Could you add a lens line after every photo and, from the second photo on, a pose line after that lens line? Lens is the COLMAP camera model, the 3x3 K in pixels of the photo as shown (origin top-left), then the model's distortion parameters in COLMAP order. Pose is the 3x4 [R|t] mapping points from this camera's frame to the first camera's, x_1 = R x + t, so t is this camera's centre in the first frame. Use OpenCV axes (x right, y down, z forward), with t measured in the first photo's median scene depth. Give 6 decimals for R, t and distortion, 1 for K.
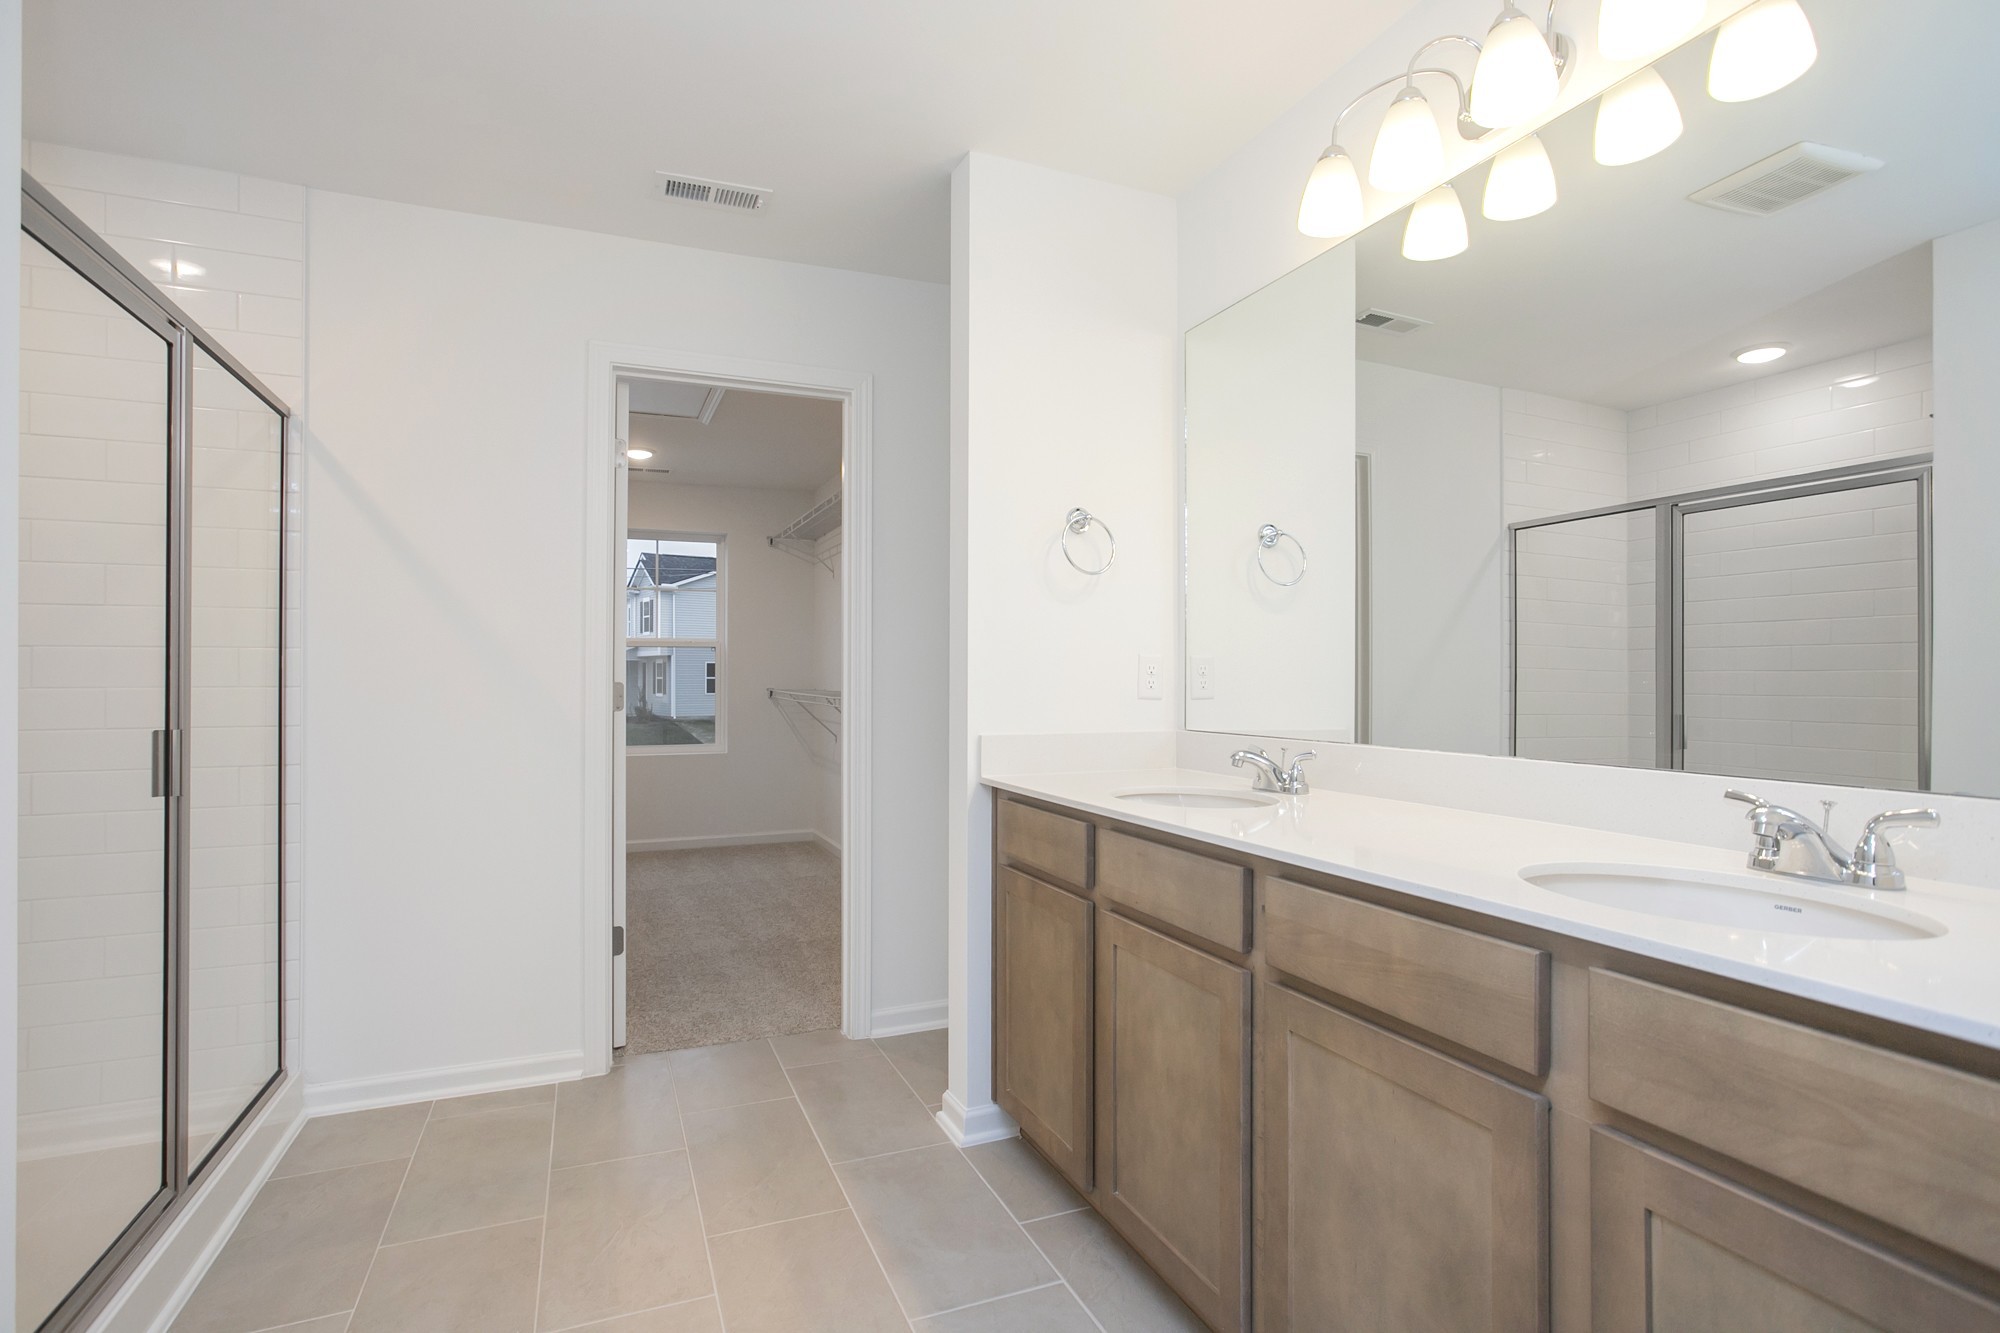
lens RADIAL K [[976.1, 0, 984.1], [0, 976.1, 674.5], [0, 0, 1]] dist [-0.039167, 0.026756]
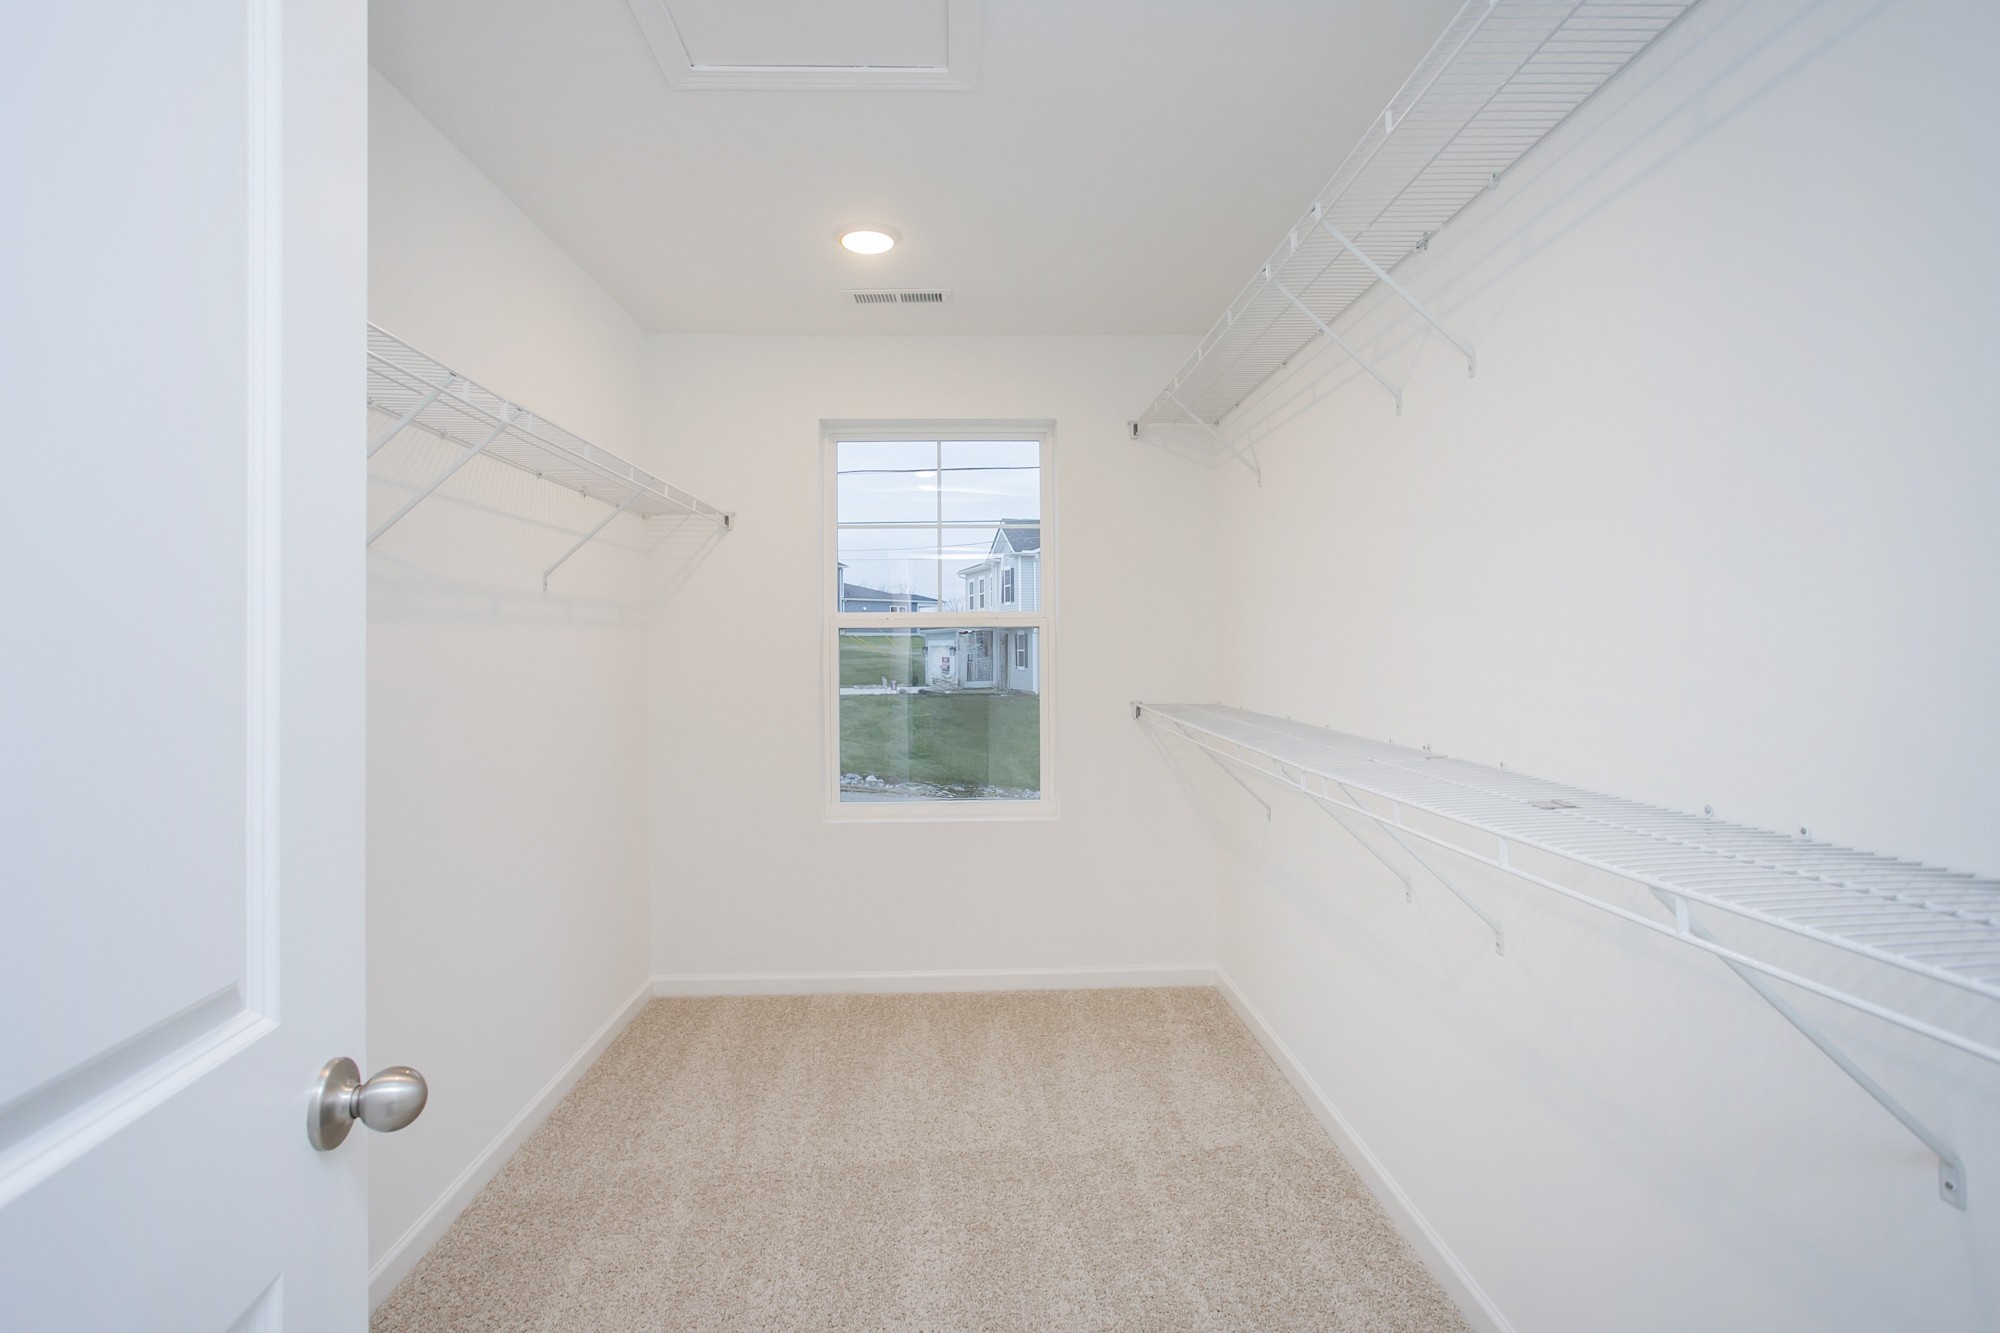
lens RADIAL K [[976.1, 0, 984.1], [0, 976.1, 674.5], [0, 0, 1]] dist [-0.039167, 0.026756]
pose [[0.931310, 0.002279, -0.364220, -0.041211], [0.010316, 0.999414, 0.032629, -0.007784], [0.364081, -0.034145, 0.930741, 0.189728]]
